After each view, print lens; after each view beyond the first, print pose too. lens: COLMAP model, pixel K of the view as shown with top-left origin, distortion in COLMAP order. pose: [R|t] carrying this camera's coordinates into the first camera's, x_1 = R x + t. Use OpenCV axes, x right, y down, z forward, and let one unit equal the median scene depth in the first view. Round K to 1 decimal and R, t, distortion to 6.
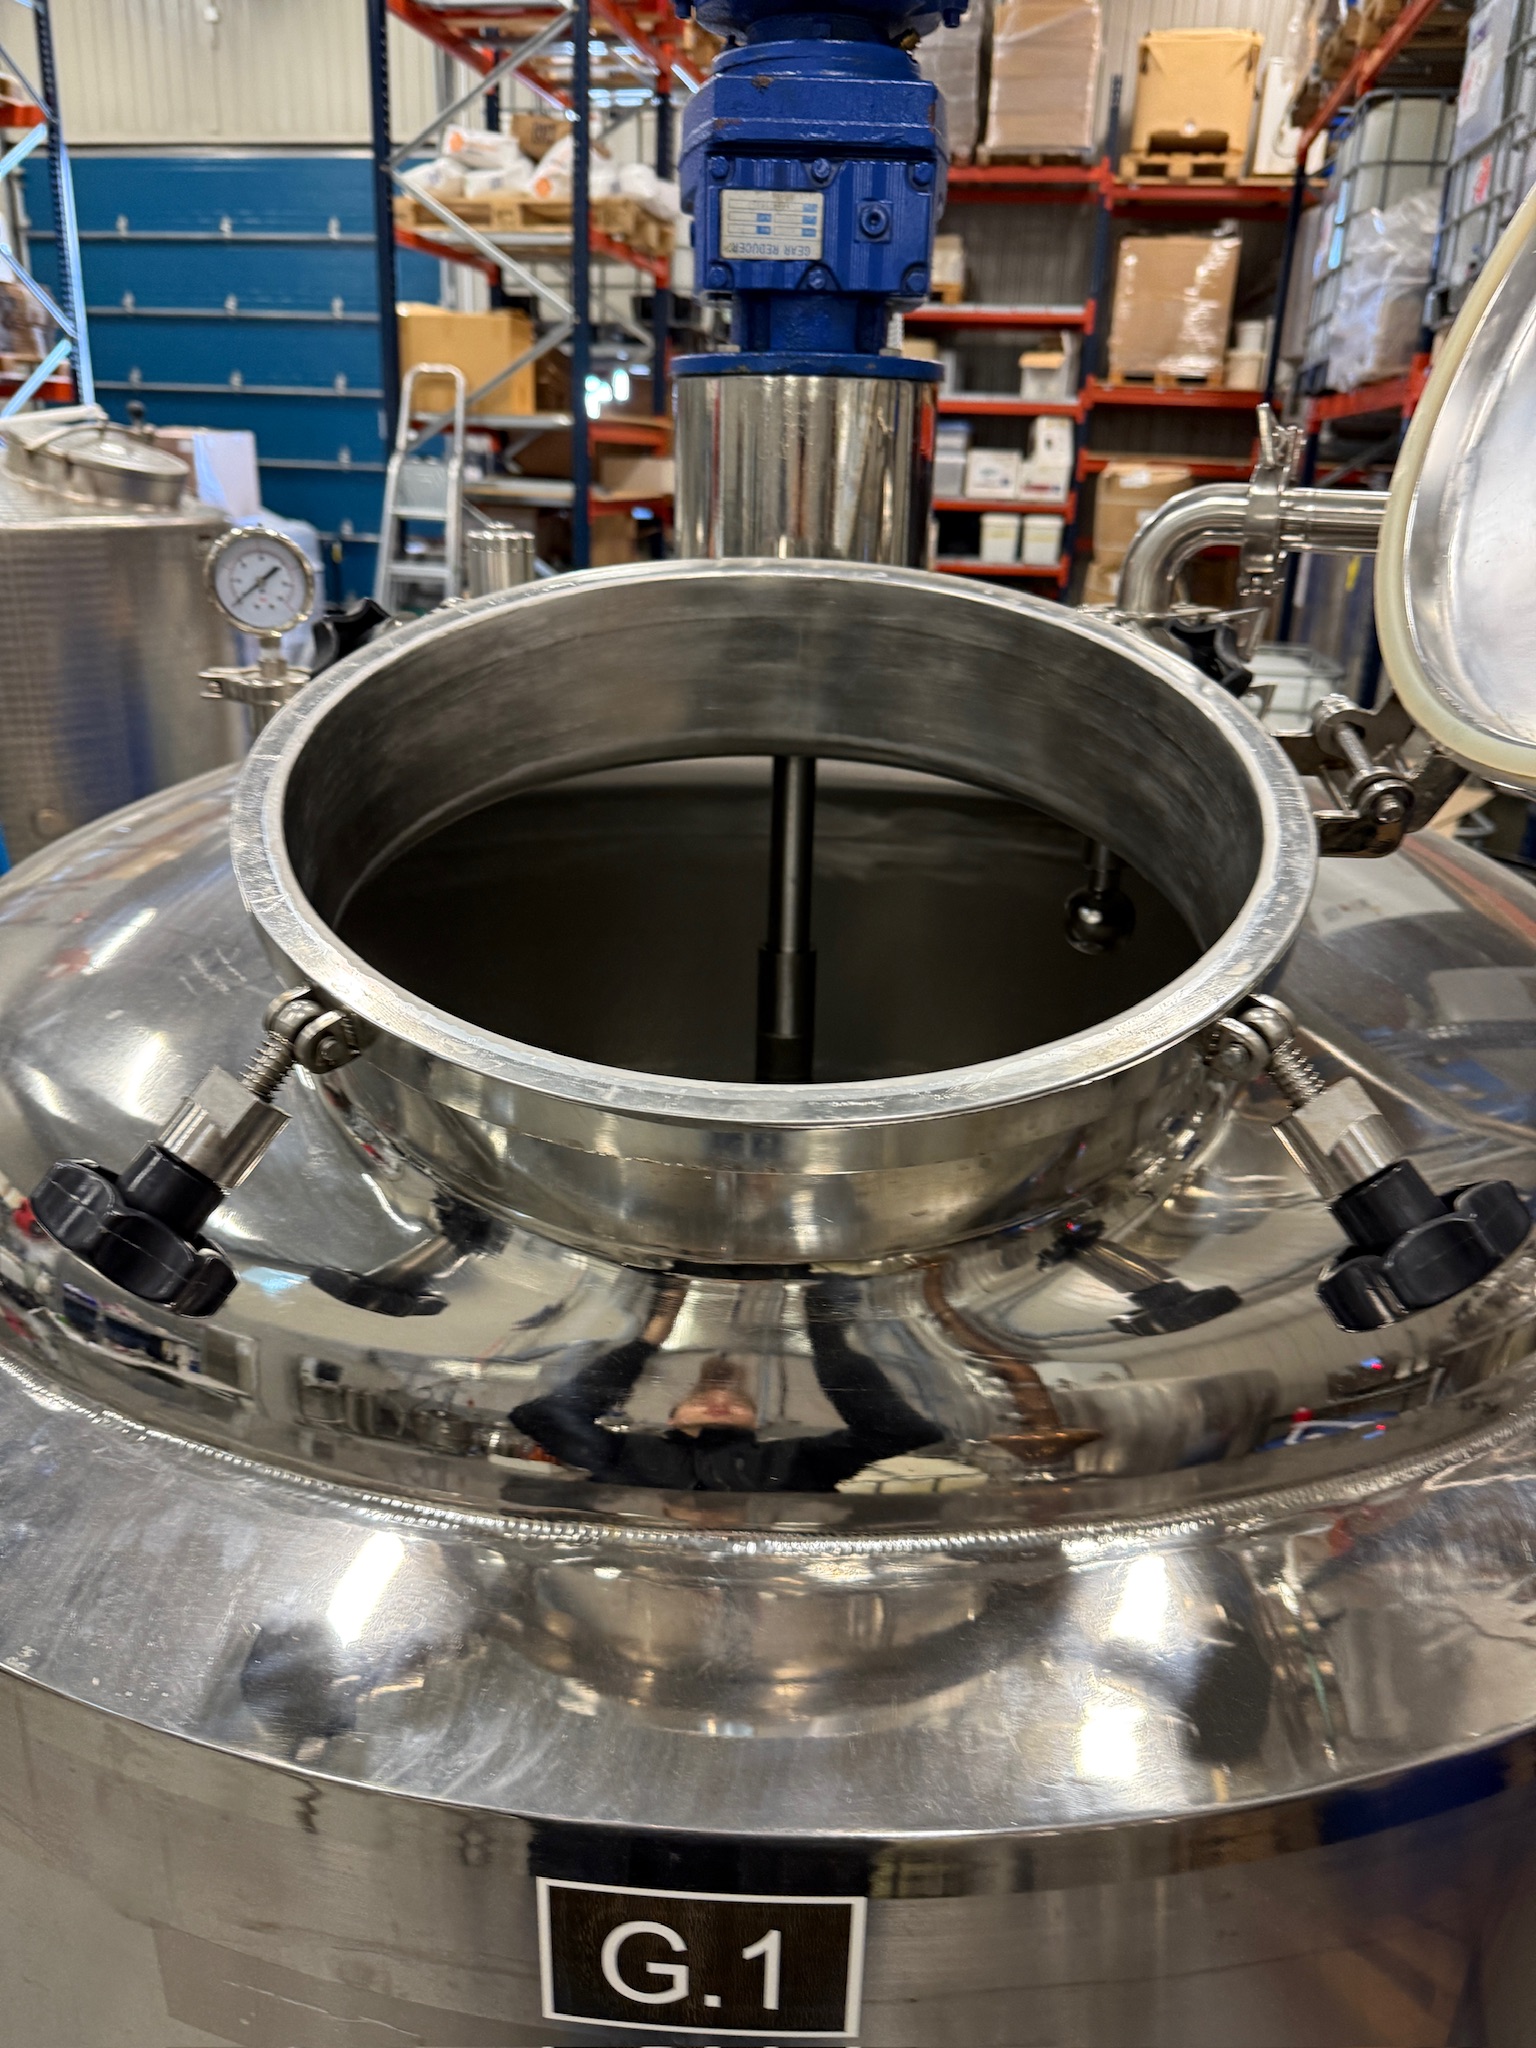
lens RADIAL K [[1430.6, 0, 778.0], [0, 1430.6, 982.5], [0, 0, 1]] dist [0.006689, -0.023672]
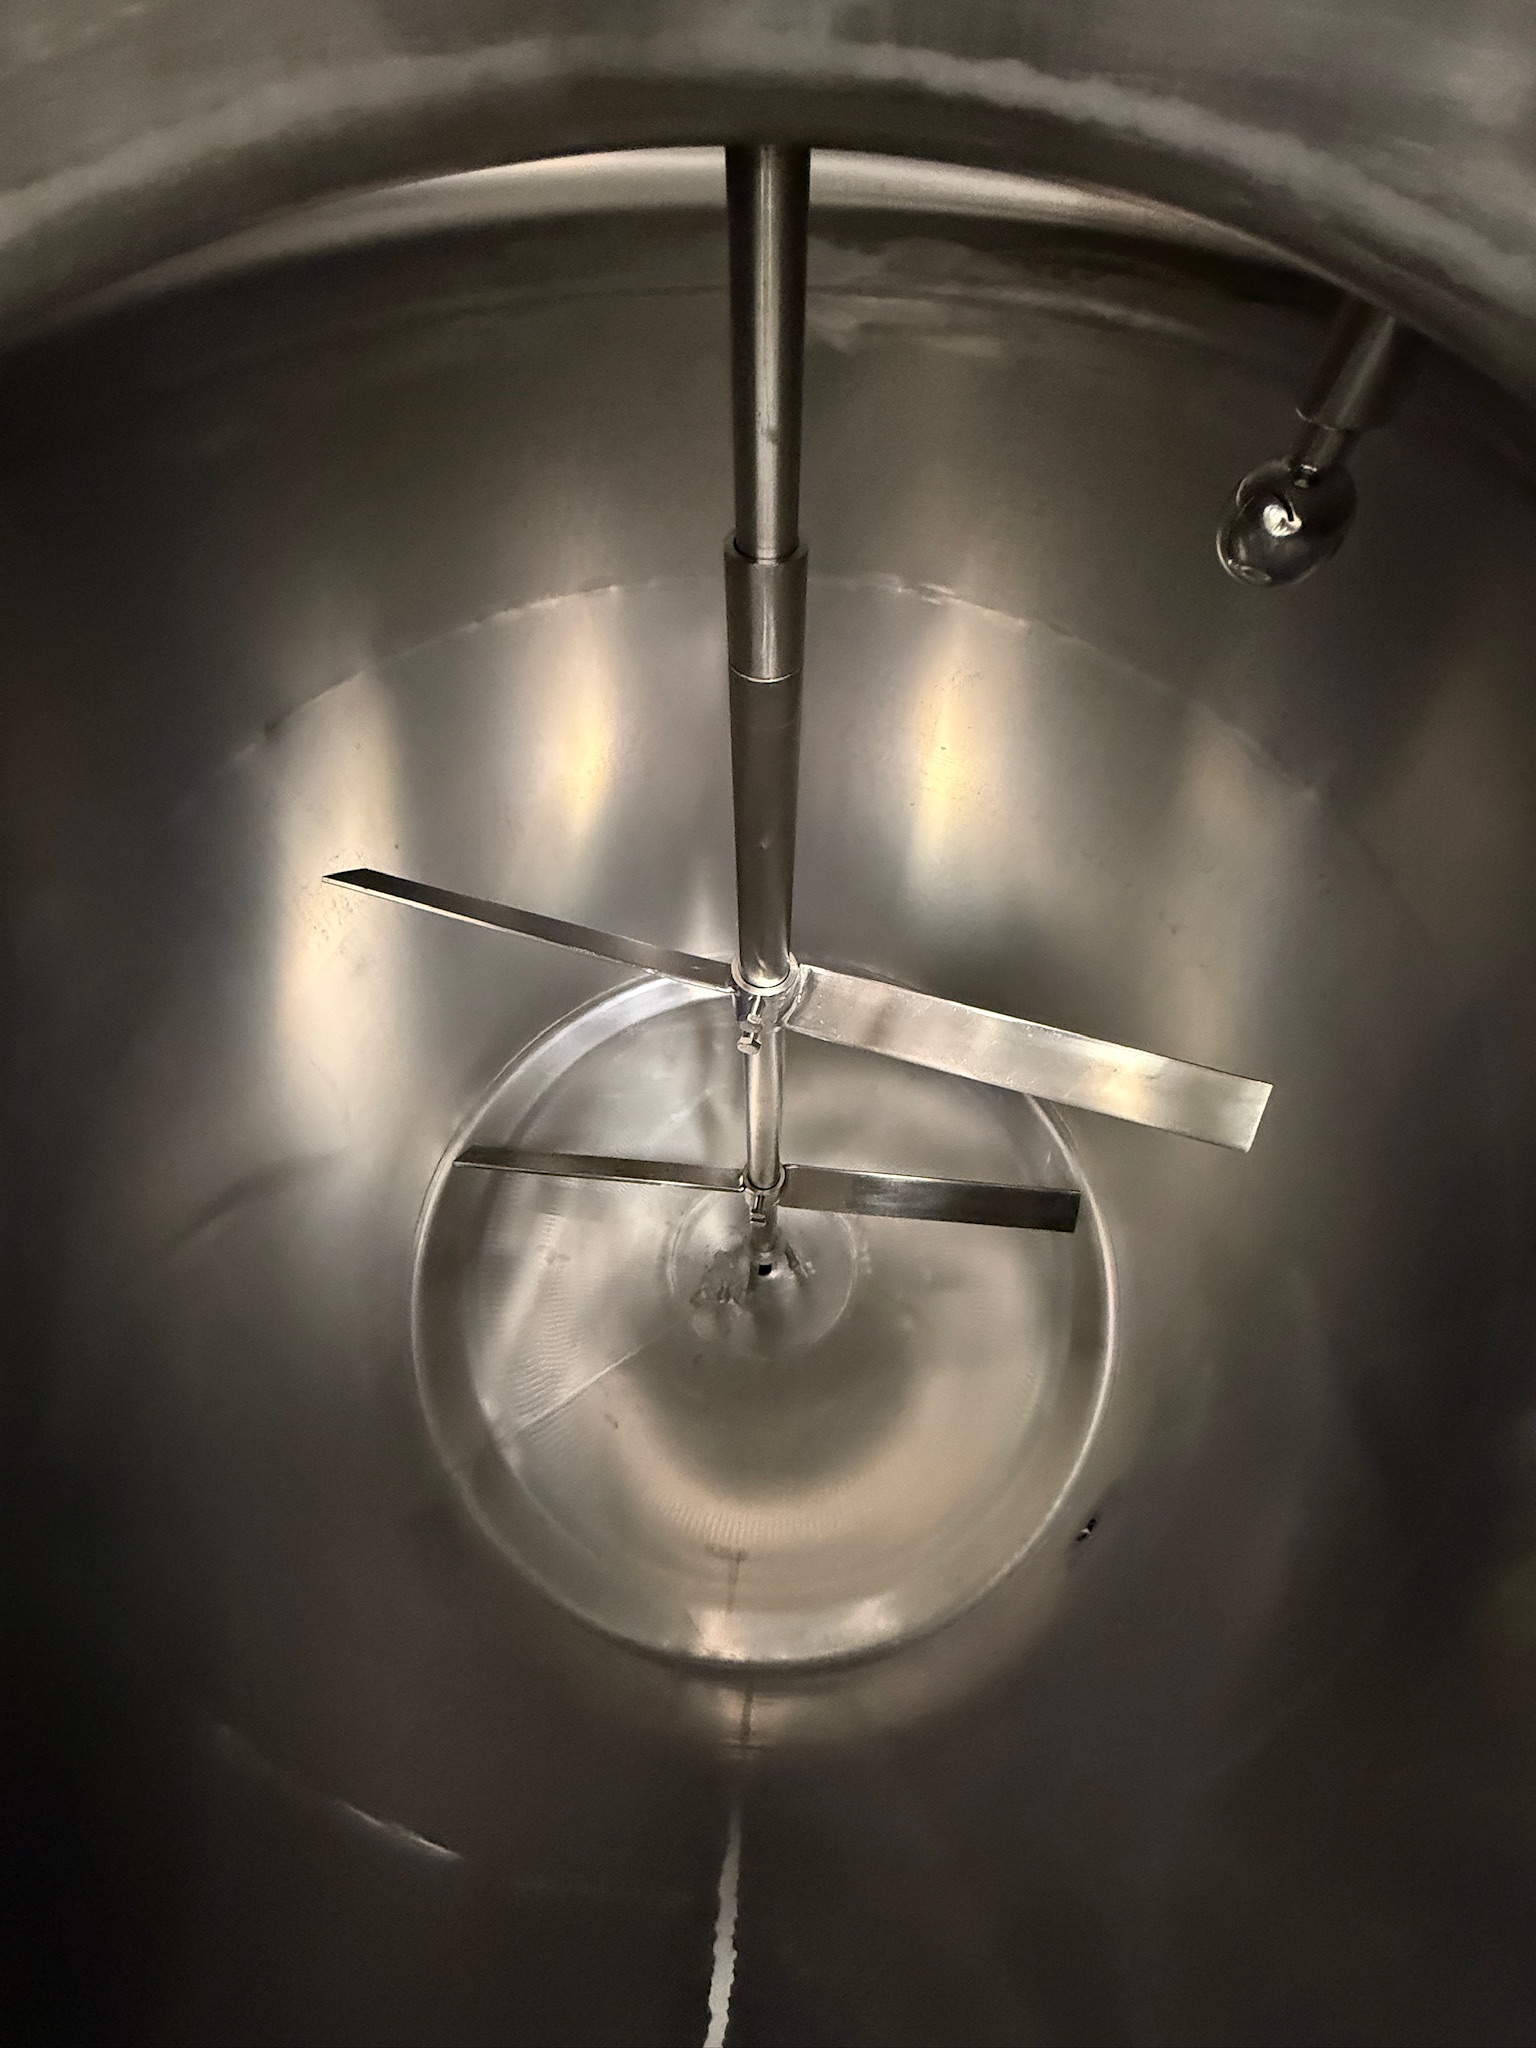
lens RADIAL K [[821.8, 0, 777.3], [0, 821.8, 1024.2], [0, 0, 1]] dist [-0.004639, -0.000501]
pose [[0.999490, -0.031119, 0.007219, 0.002538], [0.020167, 0.789906, 0.612896, -0.087234], [-0.024775, -0.612437, 0.790131, 0.568776]]
